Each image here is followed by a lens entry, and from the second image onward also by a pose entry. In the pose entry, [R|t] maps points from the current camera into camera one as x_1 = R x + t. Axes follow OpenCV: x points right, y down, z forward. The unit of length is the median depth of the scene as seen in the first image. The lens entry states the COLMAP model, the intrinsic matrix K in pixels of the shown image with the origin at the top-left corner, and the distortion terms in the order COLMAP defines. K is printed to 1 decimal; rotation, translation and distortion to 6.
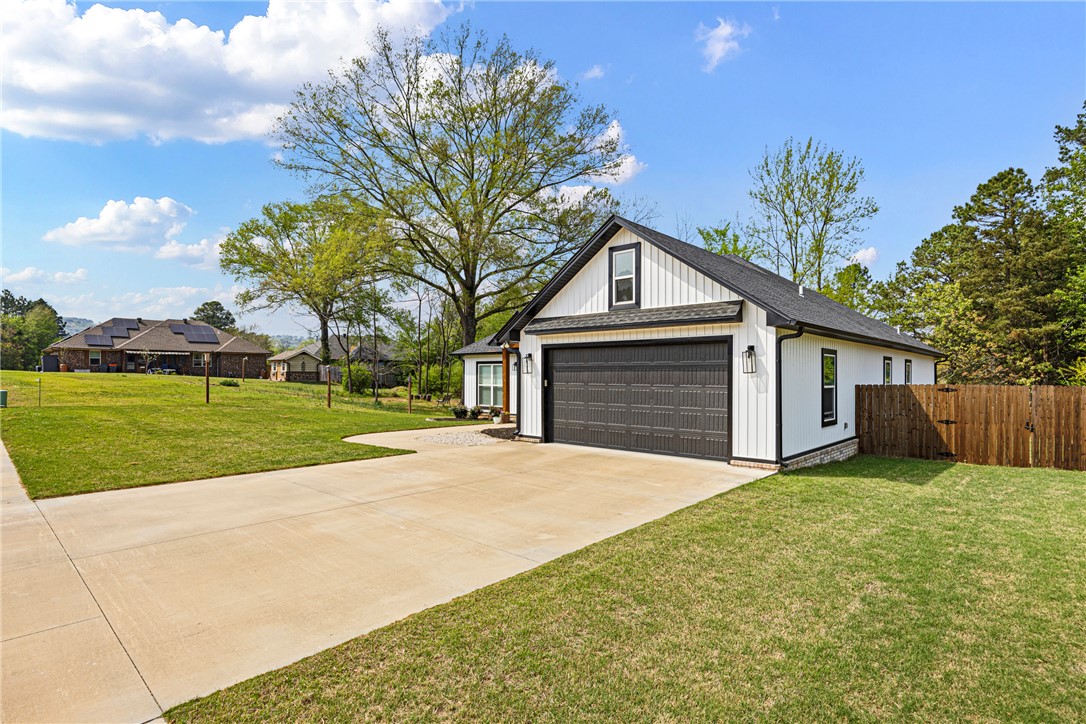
lens RADIAL K [[547.3, 0, 543.0], [0, 547.3, 368.0], [0, 0, 1]] dist [-0.011250, -0.000022]
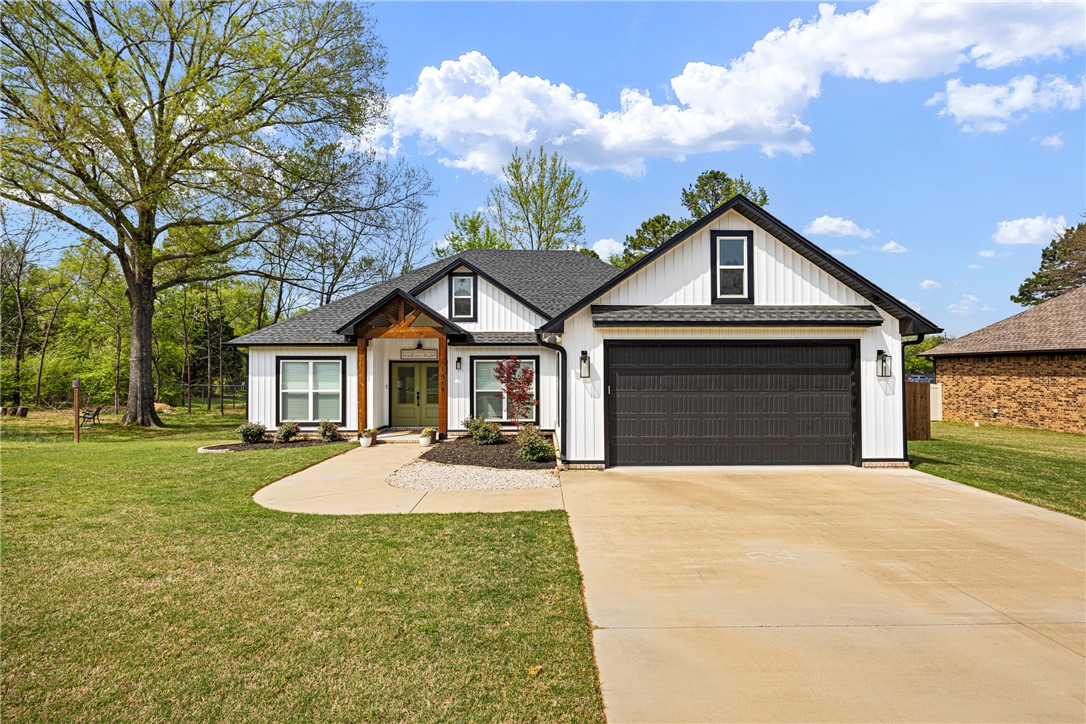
lens RADIAL K [[547.3, 0, 537.9], [0, 547.3, 359.4], [0, 0, 1]] dist [-0.011250, -0.000022]
pose [[0.735574, 0.007723, 0.677401, -0.658546], [-0.005482, 0.999970, -0.005447, -0.011543], [-0.677423, 0.000293, 0.735594, 0.557184]]
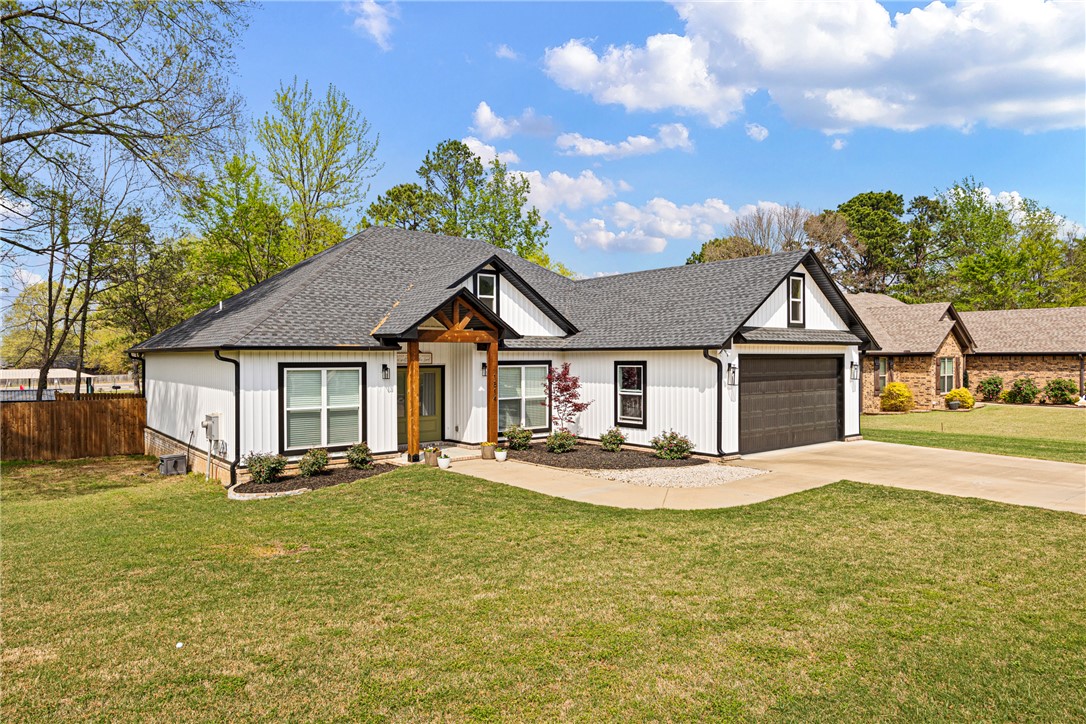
lens RADIAL K [[701.5, 0, 540.5], [0, 701.5, 360.3], [0, 0, 1]] dist [0.007551, 0.000301]
pose [[0.155380, -0.012092, 0.987781, -1.400965], [-0.011263, 0.999838, 0.014011, -0.050695], [-0.987791, -0.013302, 0.155218, 1.282337]]
